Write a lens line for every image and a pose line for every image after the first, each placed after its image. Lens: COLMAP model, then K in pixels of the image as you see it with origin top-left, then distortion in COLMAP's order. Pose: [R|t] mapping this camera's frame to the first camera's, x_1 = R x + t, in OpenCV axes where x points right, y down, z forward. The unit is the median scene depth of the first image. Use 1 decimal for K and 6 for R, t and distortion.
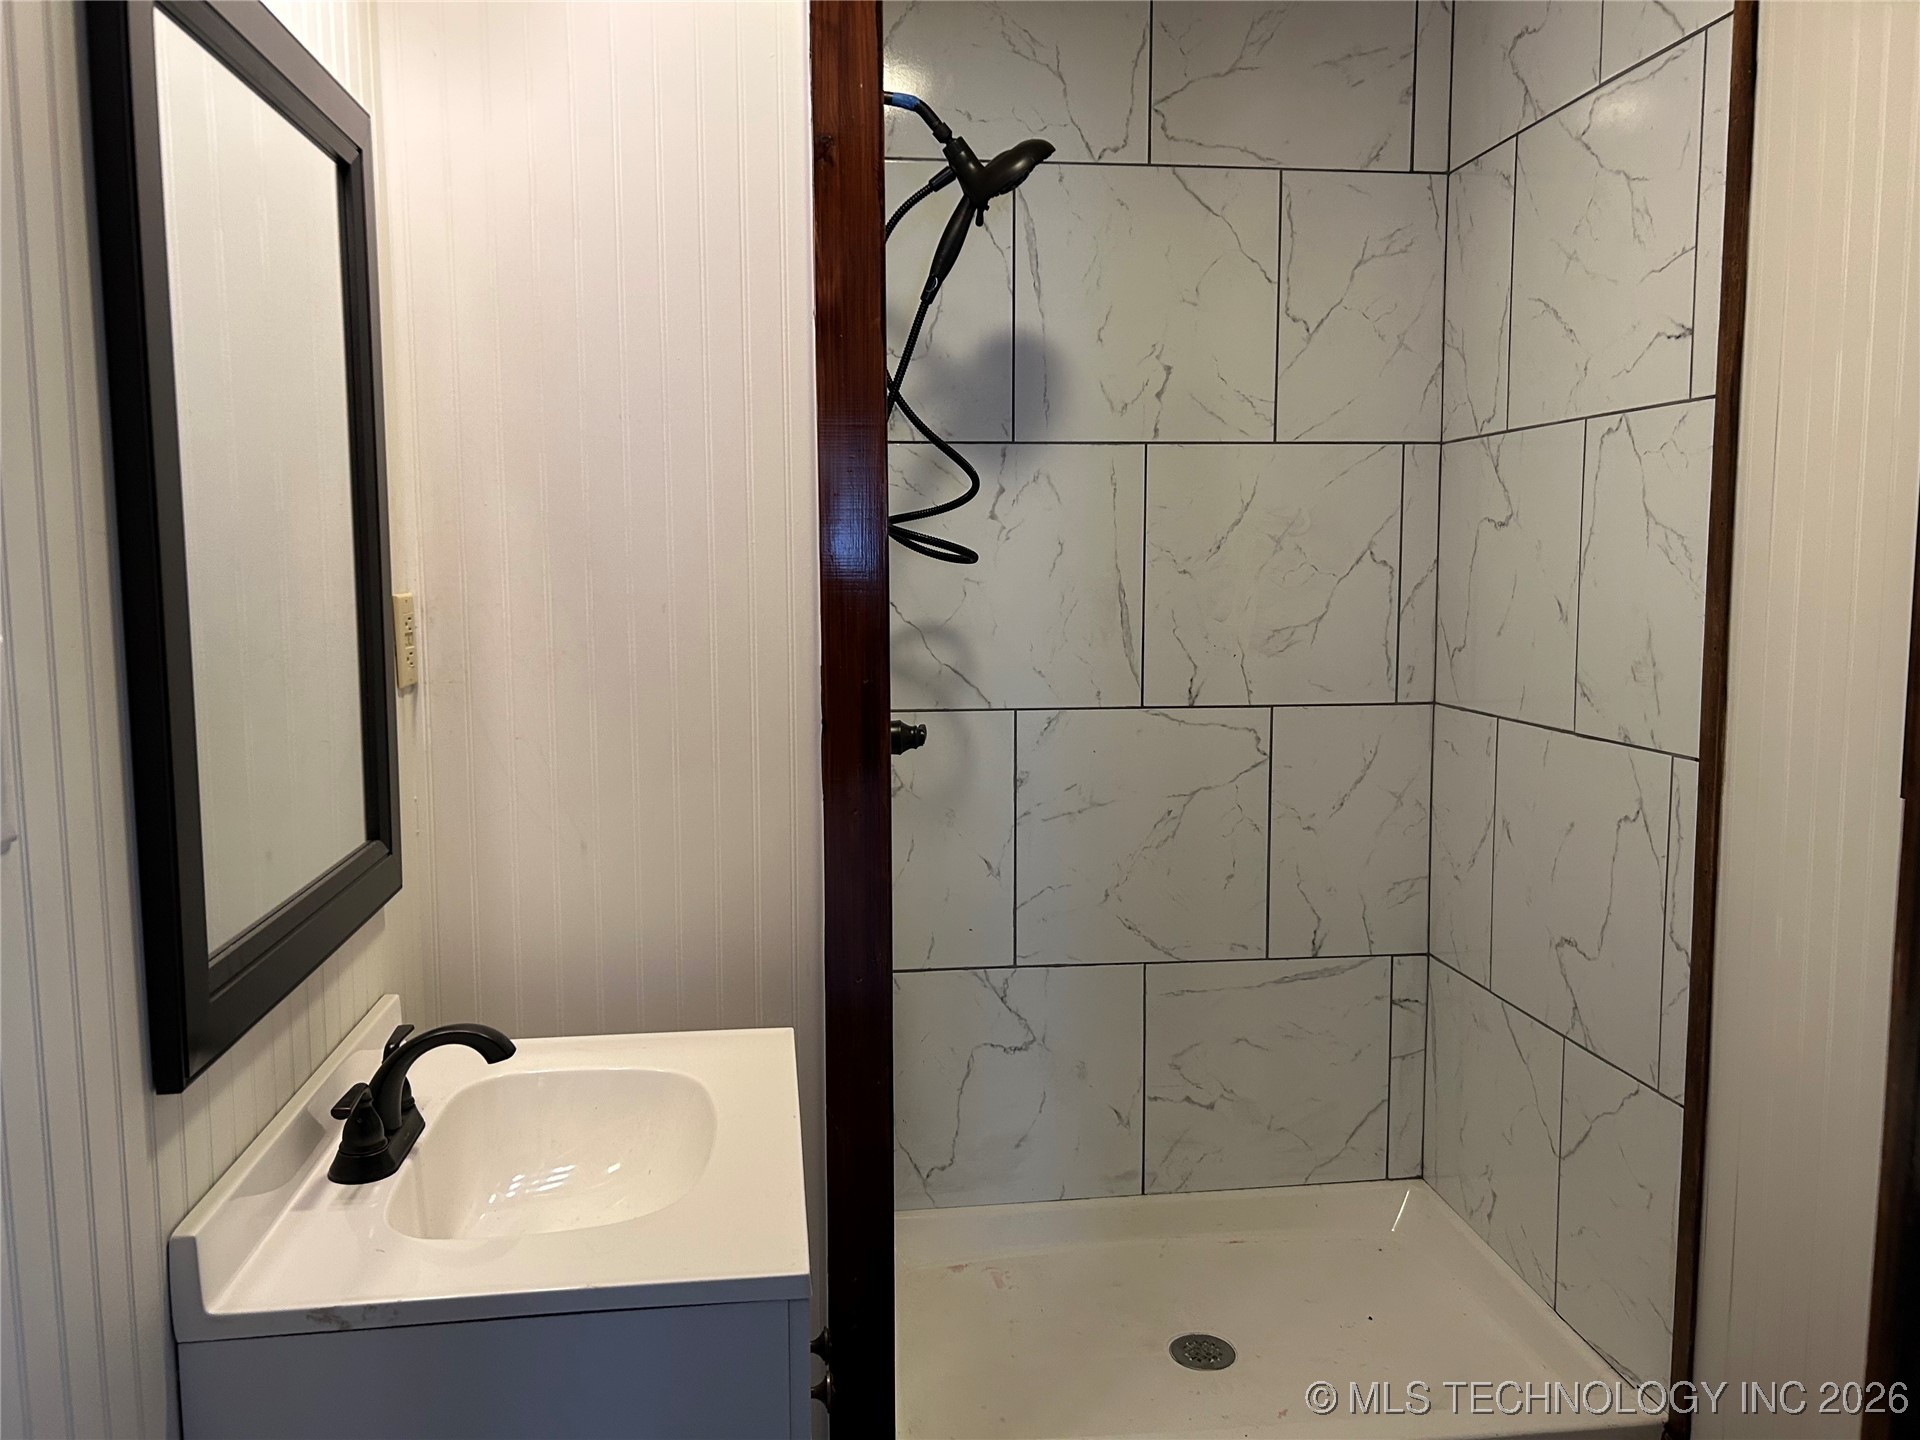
lens RADIAL K [[1459.7, 0, 949.2], [0, 1459.7, 700.0], [0, 0, 1]] dist [0.083524, -0.064217]
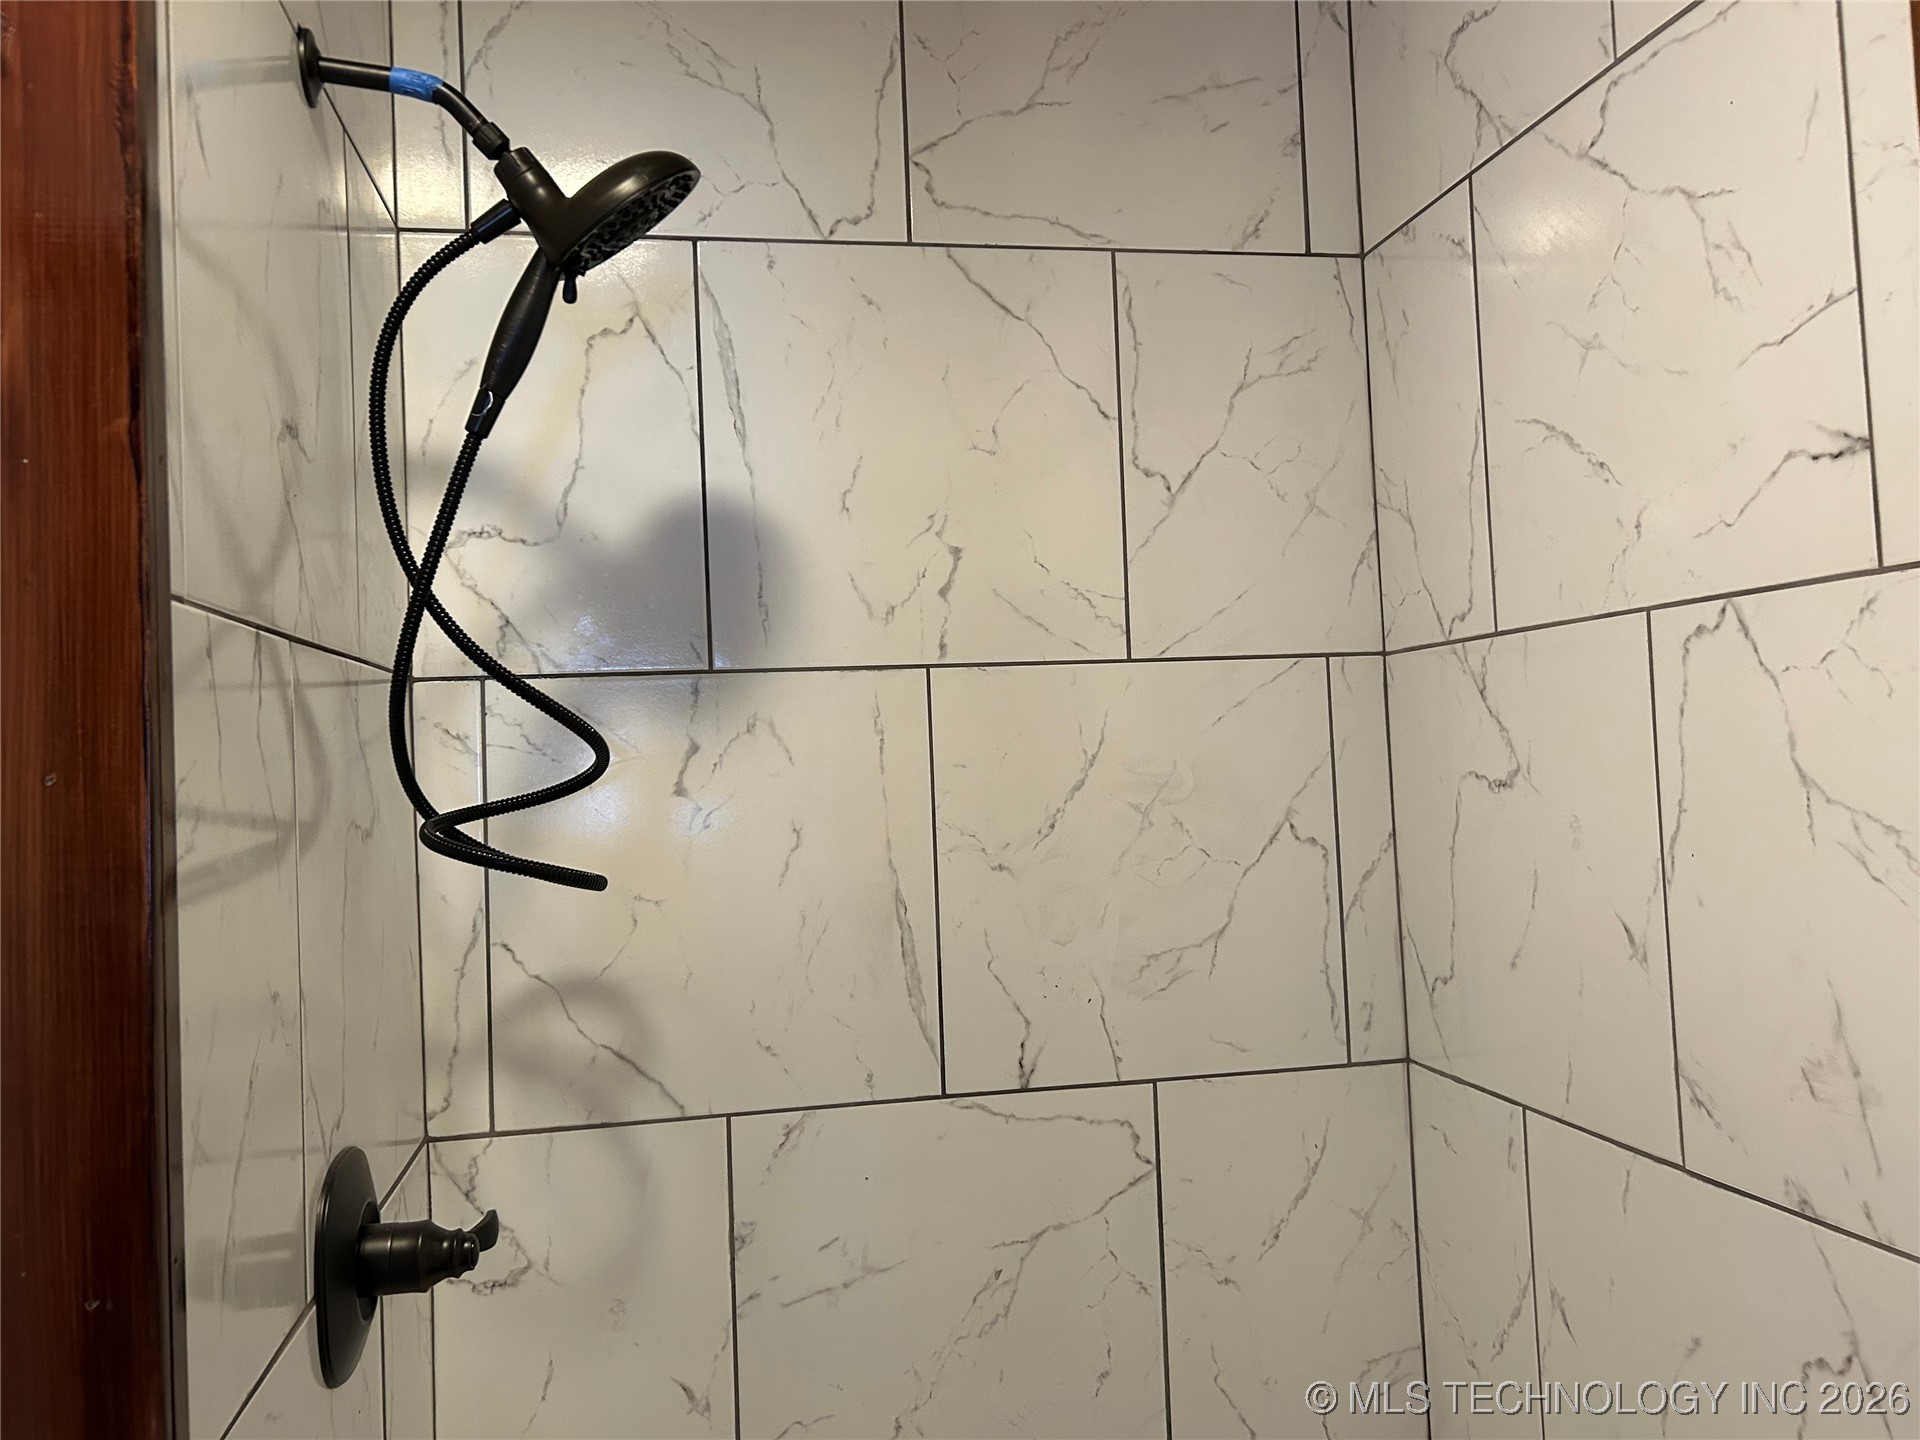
lens RADIAL K [[1459.7, 0, 958.2], [0, 1459.7, 716.3], [0, 0, 1]] dist [0.083524, -0.064217]
pose [[0.997161, -0.034802, 0.066767, 0.106475], [0.043163, 0.990811, -0.128184, -0.074751], [-0.061693, 0.130702, 0.989500, 0.389421]]
